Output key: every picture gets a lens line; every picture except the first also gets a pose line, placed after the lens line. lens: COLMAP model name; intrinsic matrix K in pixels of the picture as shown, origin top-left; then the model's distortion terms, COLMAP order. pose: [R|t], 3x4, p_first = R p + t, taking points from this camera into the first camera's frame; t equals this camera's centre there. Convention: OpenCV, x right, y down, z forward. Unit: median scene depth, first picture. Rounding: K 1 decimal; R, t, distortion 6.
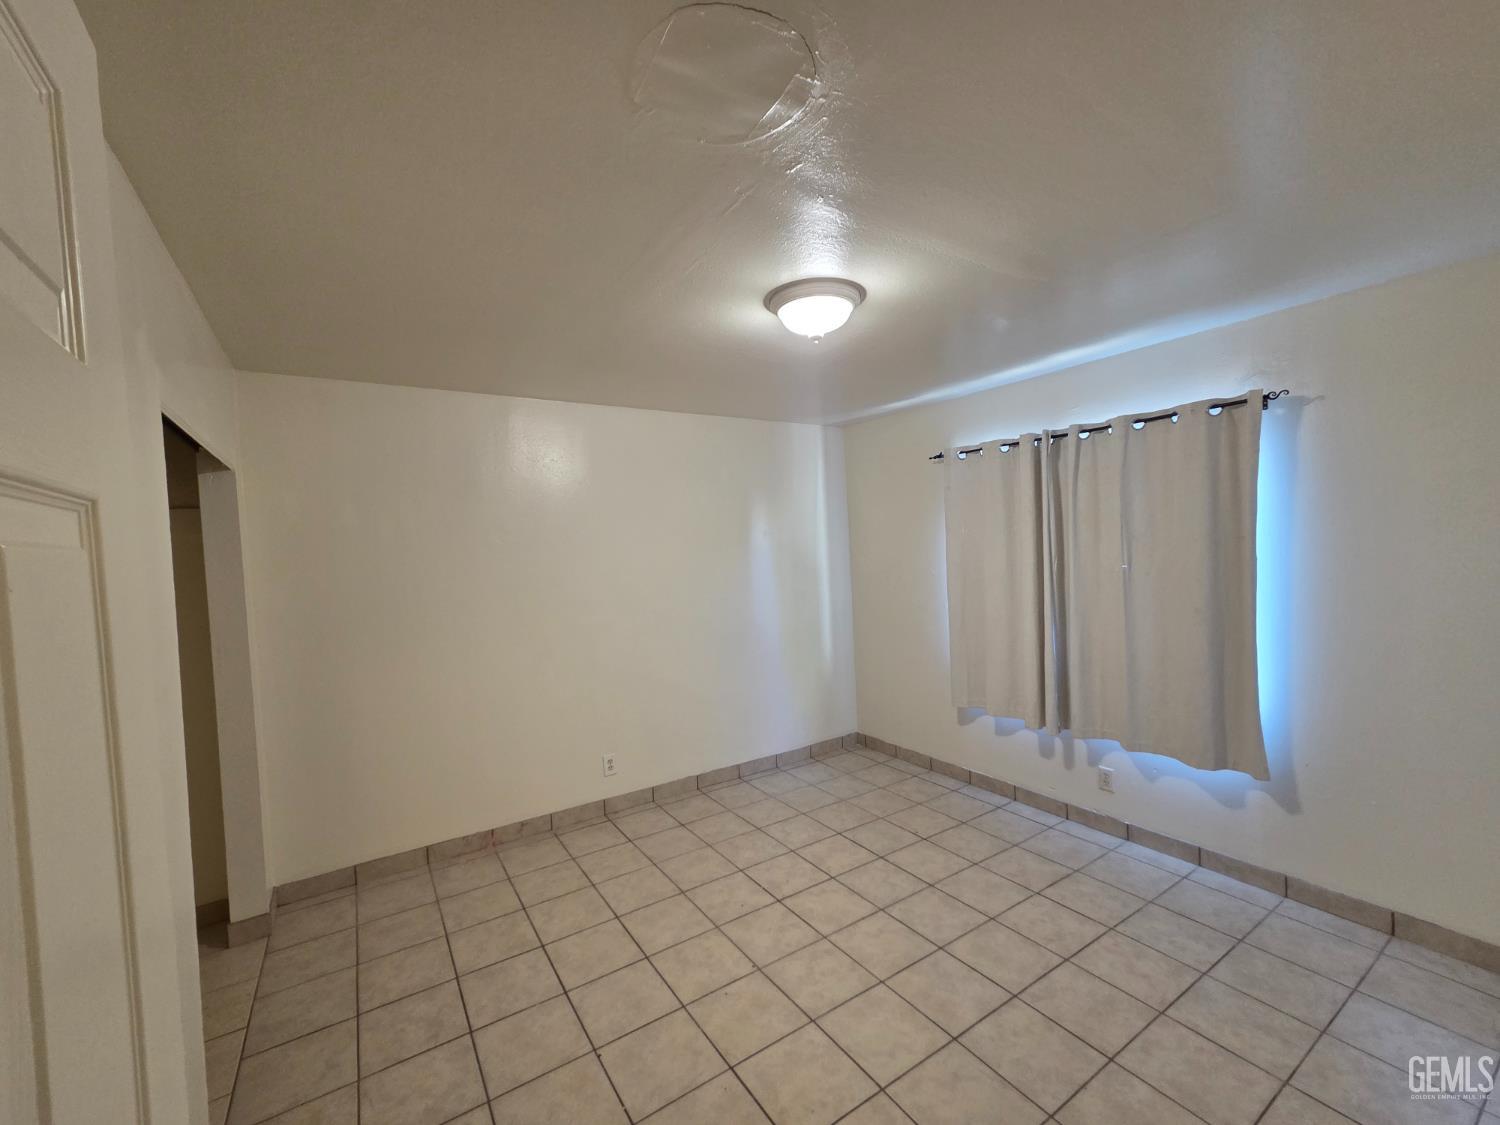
lens RADIAL K [[614.1, 0, 749.4], [0, 614.1, 568.0], [0, 0, 1]] dist [-0.000112, -0.000012]
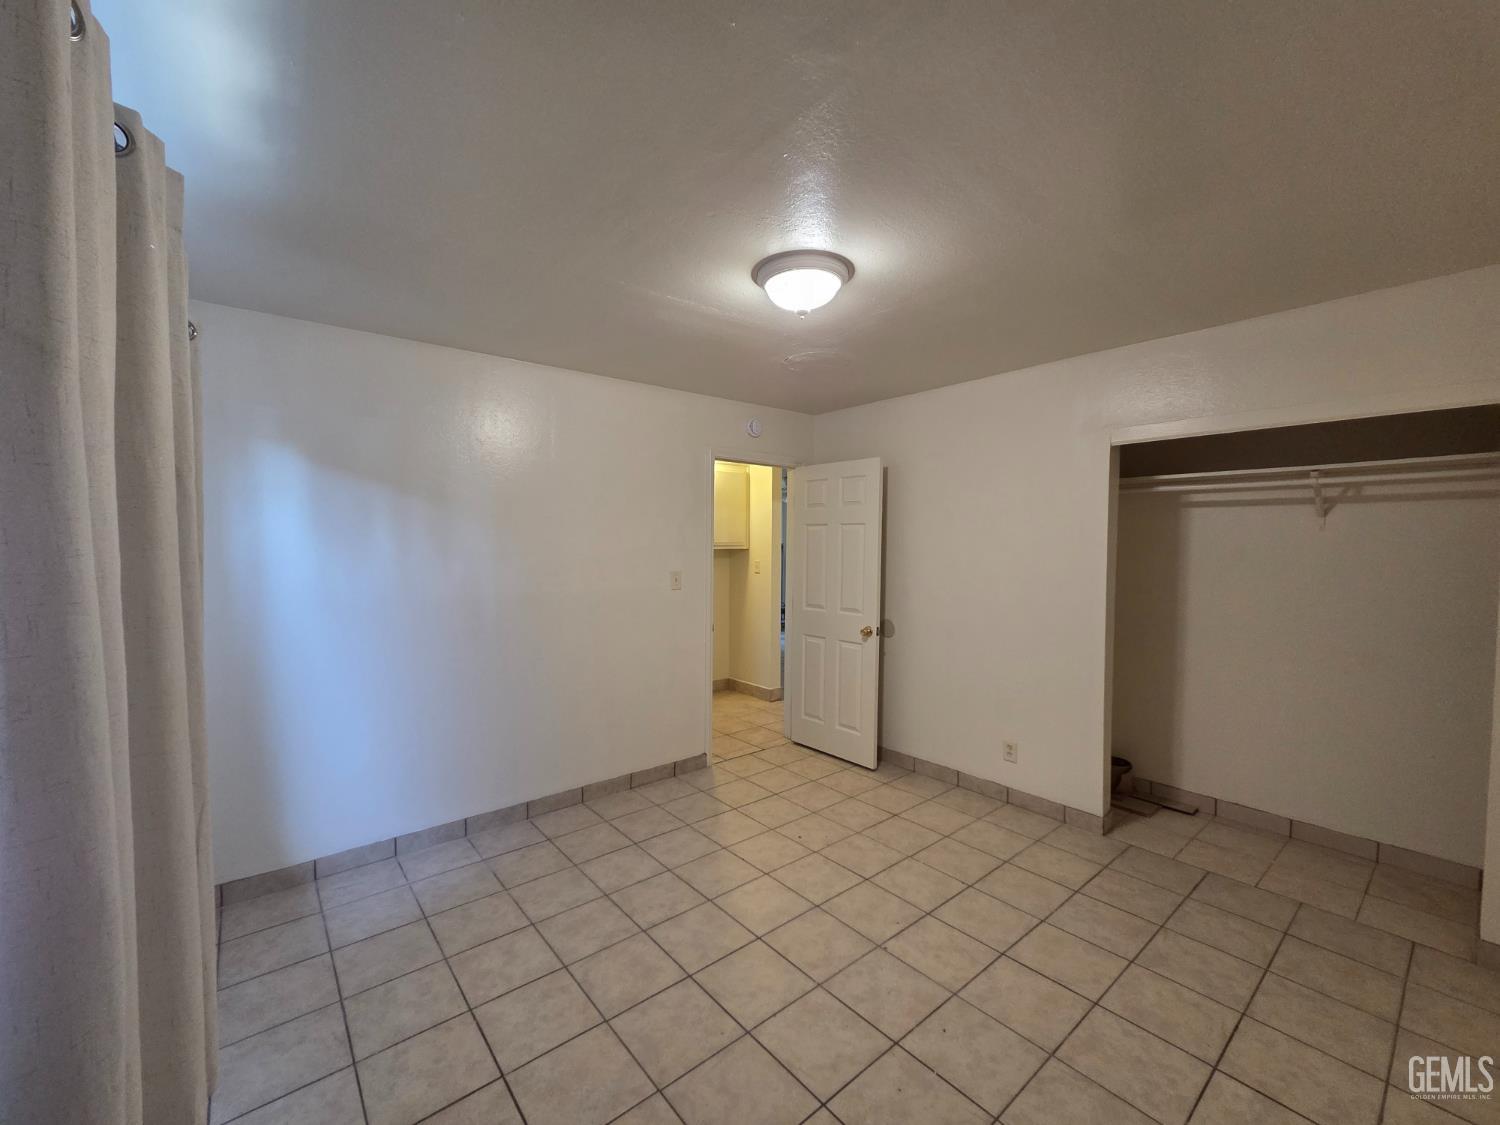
lens RADIAL K [[614.1, 0, 749.7], [0, 614.1, 563.2], [0, 0, 1]] dist [-0.000112, -0.000012]
pose [[-0.992120, 0.043865, -0.117365, 0.299831], [0.035307, 0.996631, 0.074029, -0.045611], [0.120217, 0.069302, -0.990326, 1.831278]]
